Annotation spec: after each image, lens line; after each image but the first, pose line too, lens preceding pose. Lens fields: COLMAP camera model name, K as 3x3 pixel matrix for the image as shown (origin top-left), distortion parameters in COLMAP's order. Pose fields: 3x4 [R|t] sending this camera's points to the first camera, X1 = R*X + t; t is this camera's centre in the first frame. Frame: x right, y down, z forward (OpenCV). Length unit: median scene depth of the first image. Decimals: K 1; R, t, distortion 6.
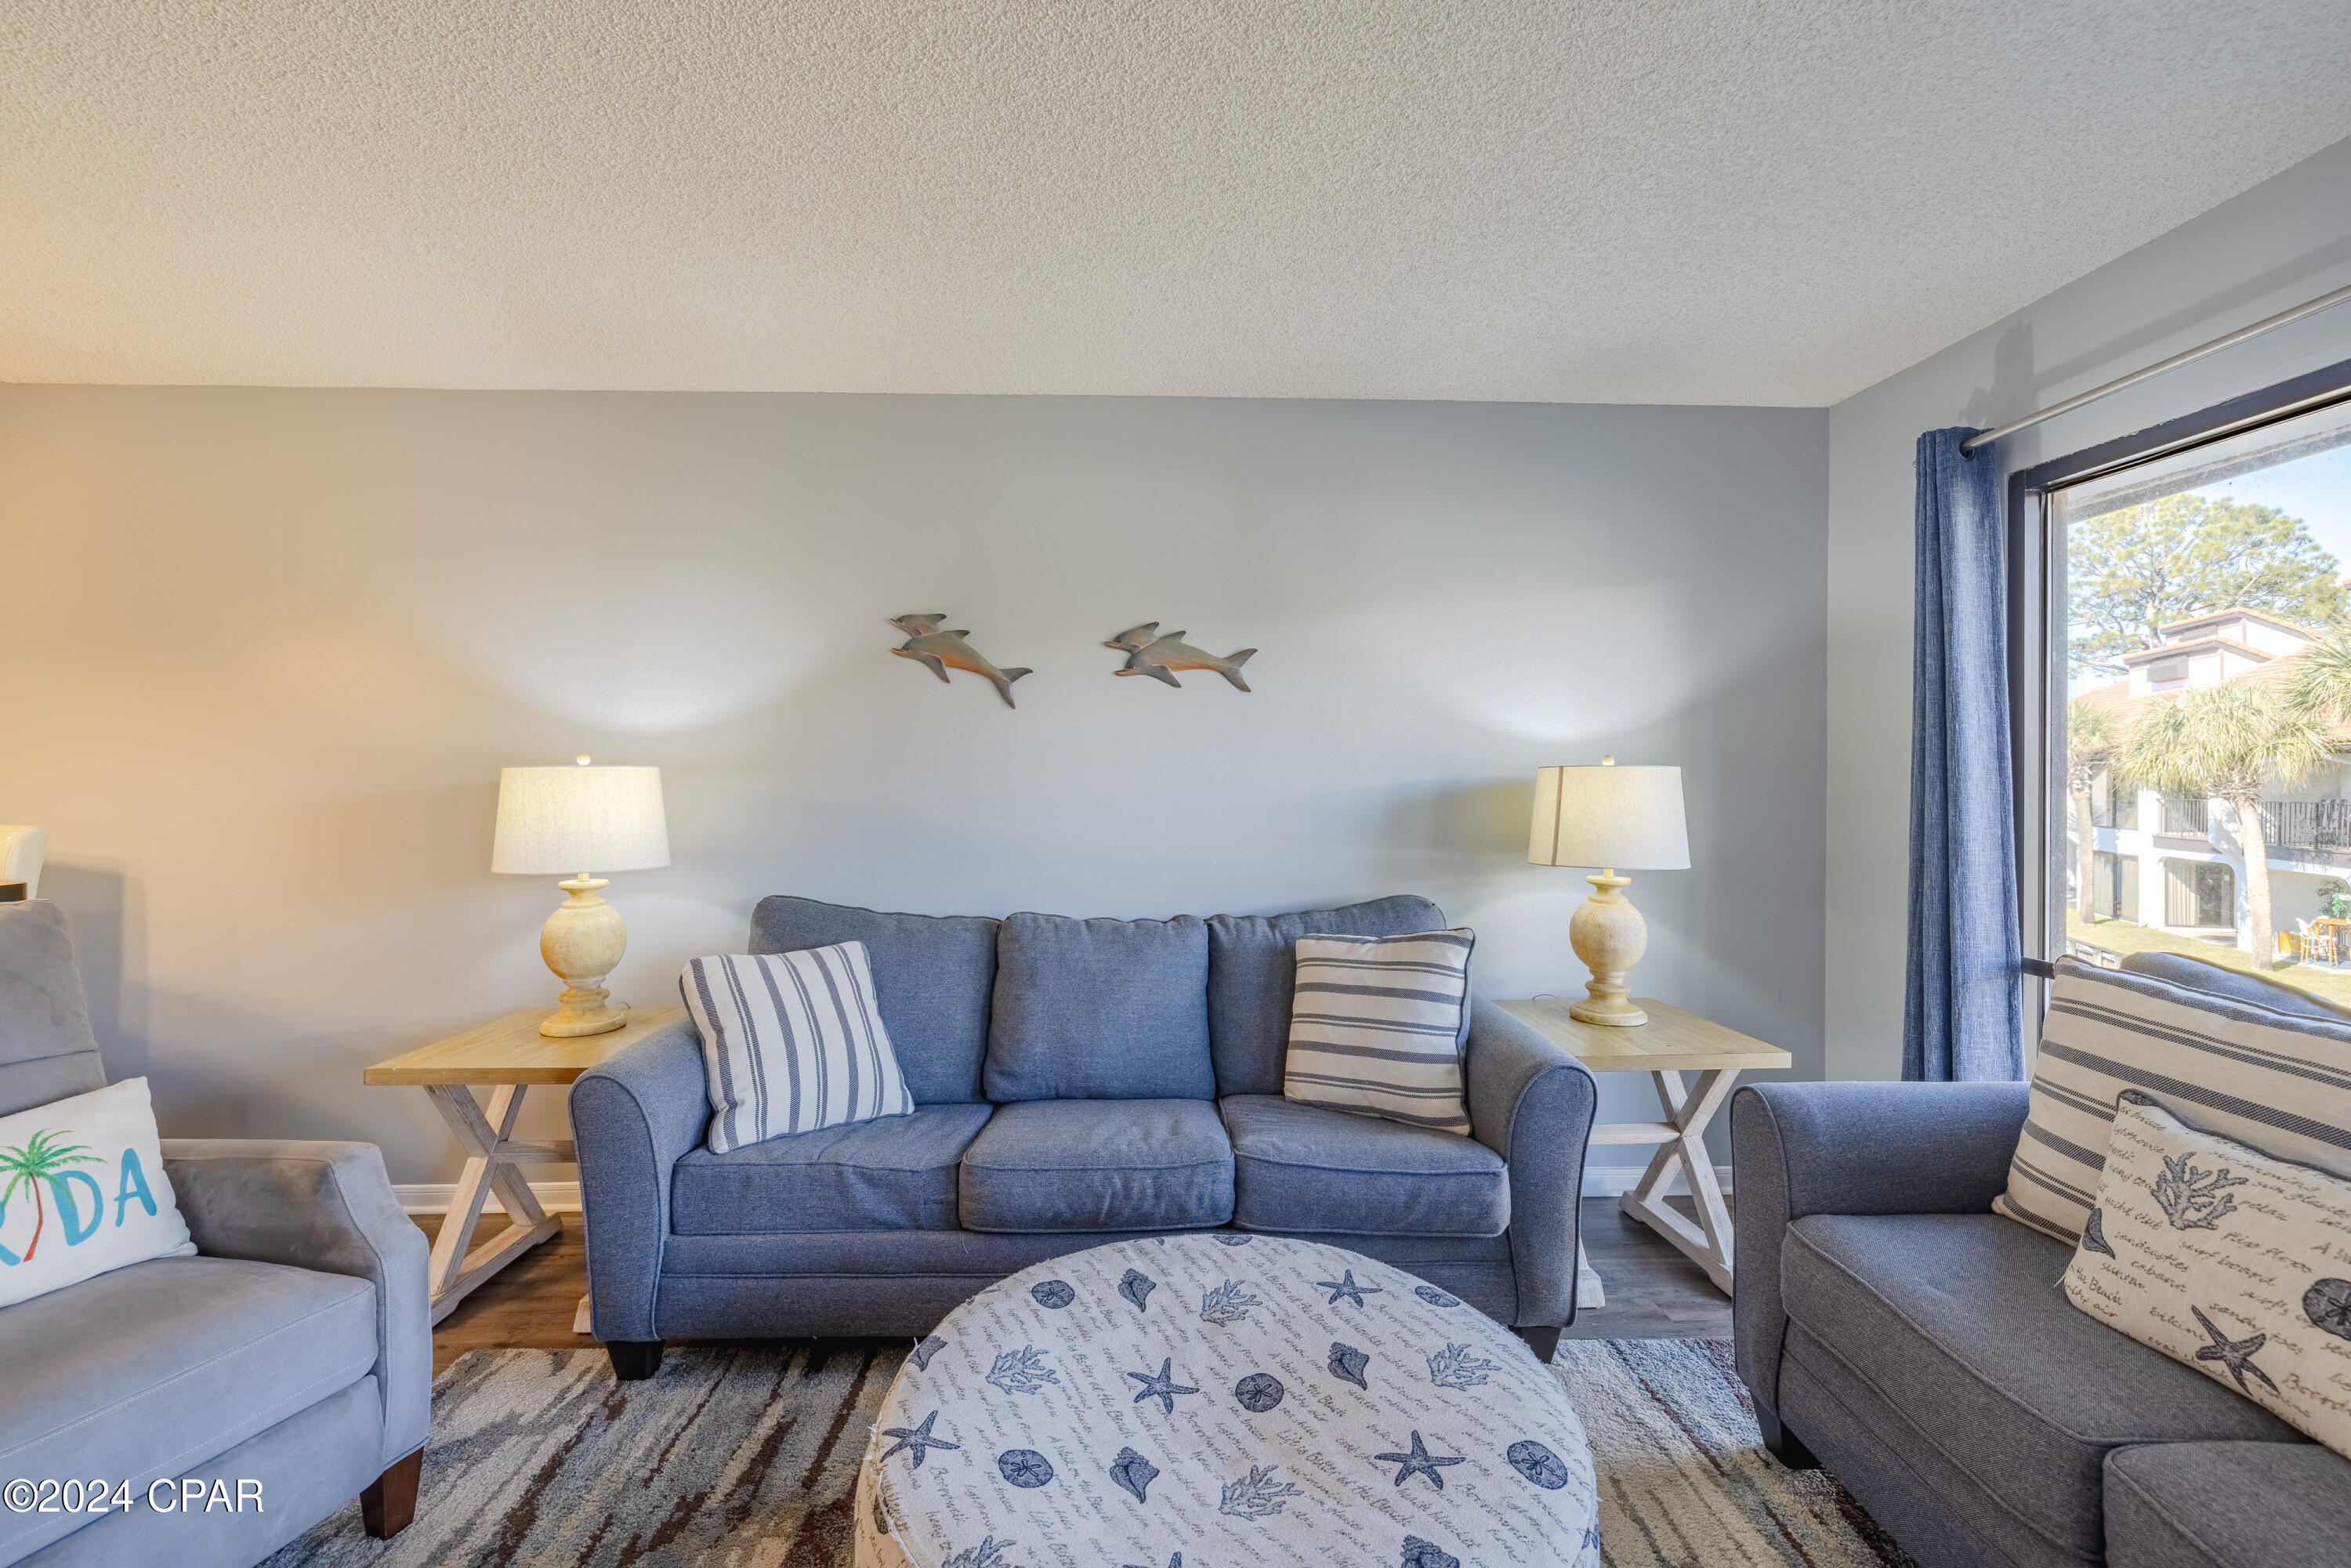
lens RADIAL K [[987.8, 0, 1216.9], [0, 987.8, 784.3], [0, 0, 1]] dist [-0.004996, 0.000197]
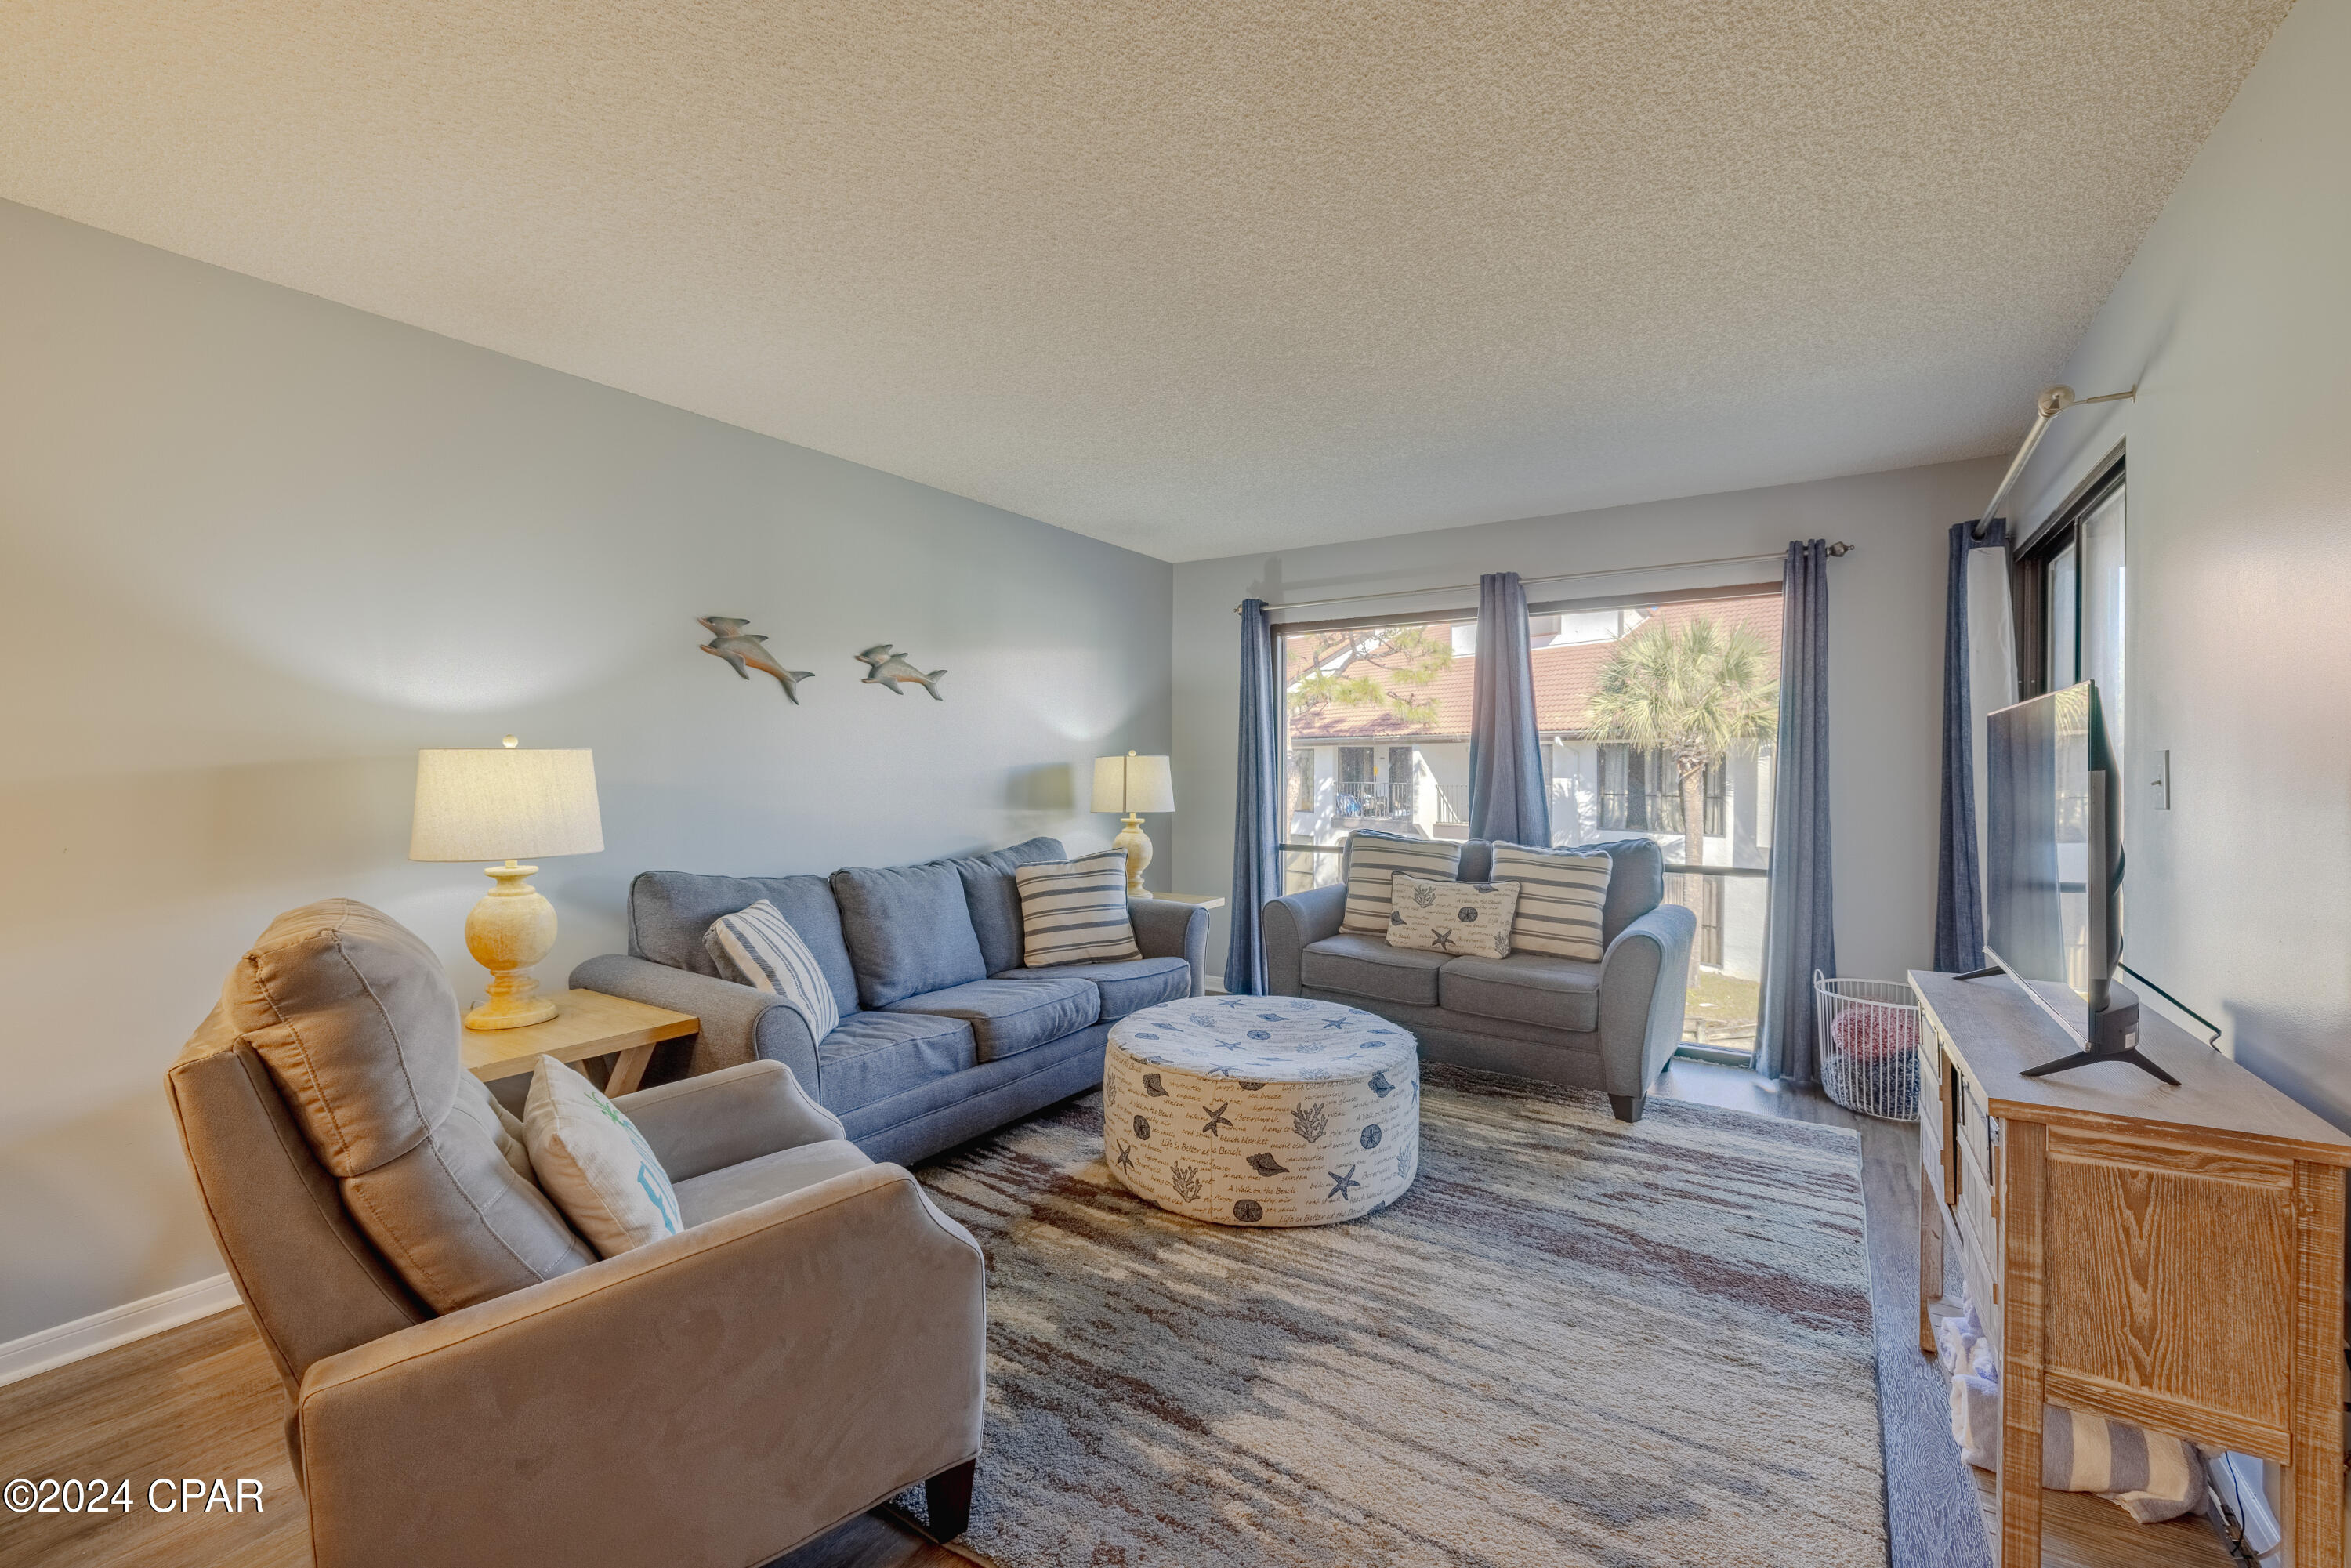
lens RADIAL K [[987.8, 0, 1160.5], [0, 987.8, 777.6], [0, 0, 1]] dist [-0.004996, 0.000197]
pose [[0.581407, -0.011346, 0.813534, -1.046767], [-0.000162, 0.999901, 0.014061, -0.004853], [-0.813613, -0.008306, 0.581348, -0.074560]]
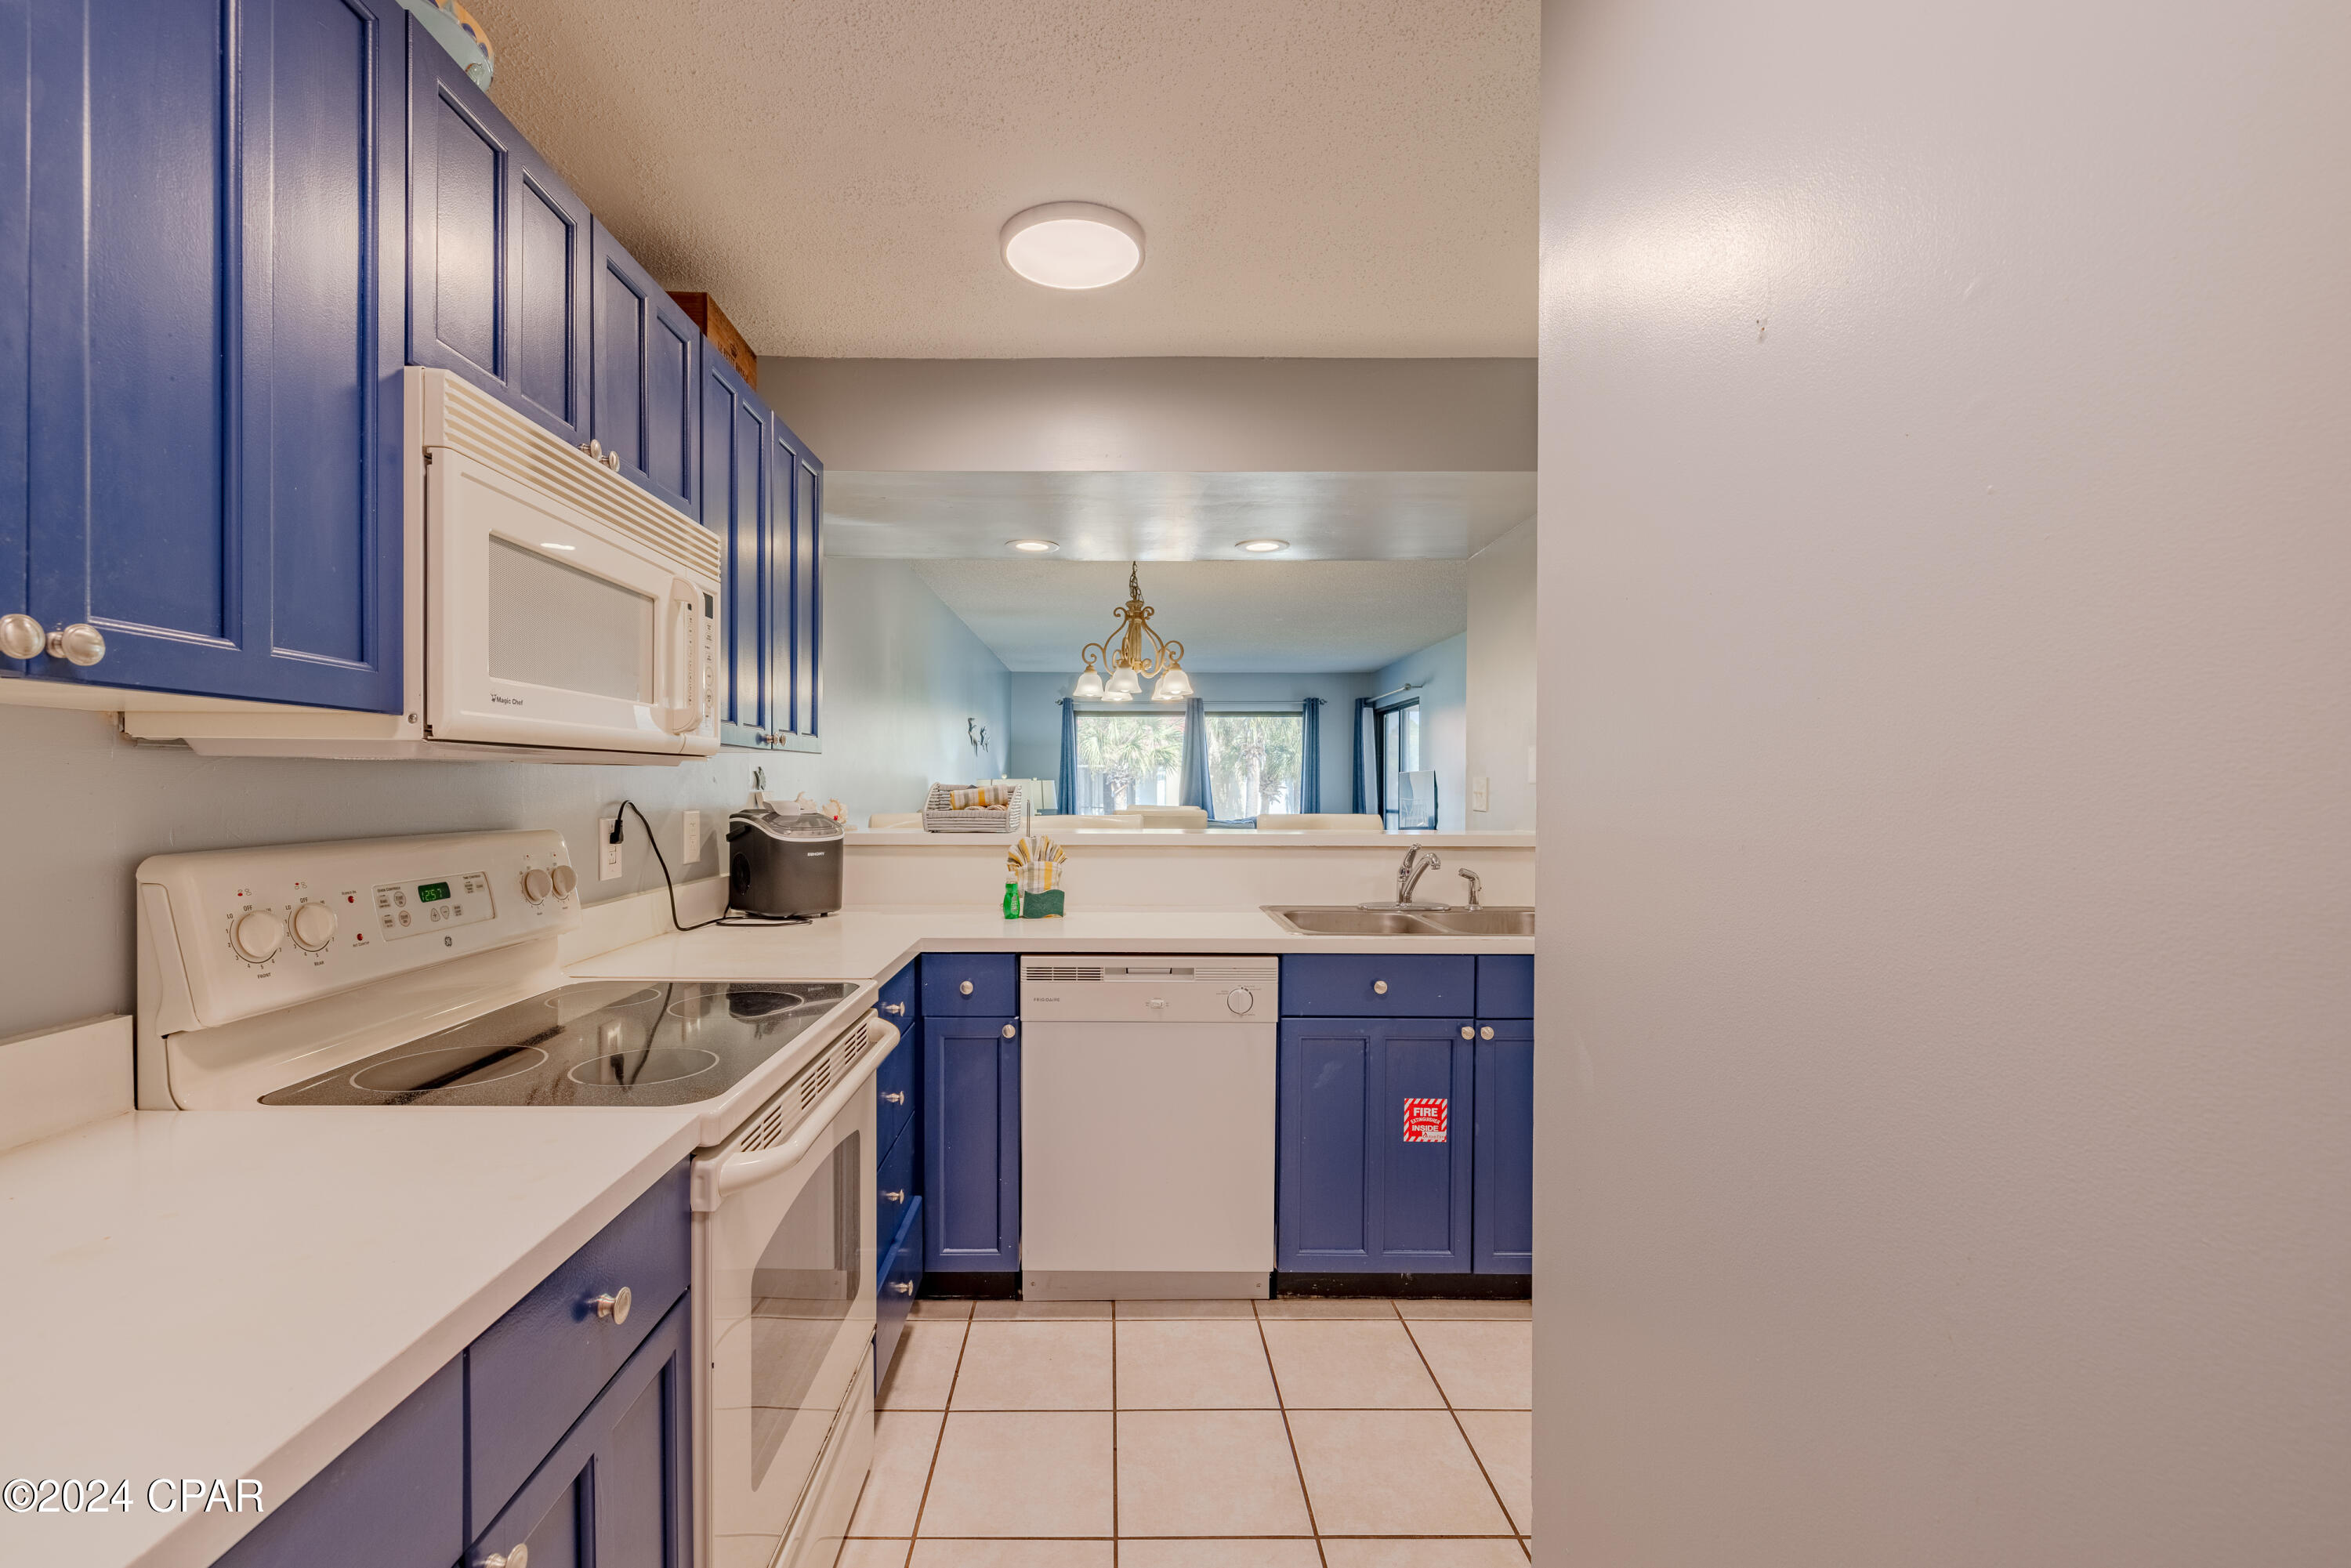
lens RADIAL K [[987.8, 0, 1086.1], [0, 987.8, 801.1], [0, 0, 1]] dist [-0.004996, 0.000197]
pose [[0.082979, -0.017697, 0.996394, -3.110828], [-0.003683, 0.999830, 0.018064, -0.010496], [-0.996544, -0.005169, 0.082900, 0.542253]]
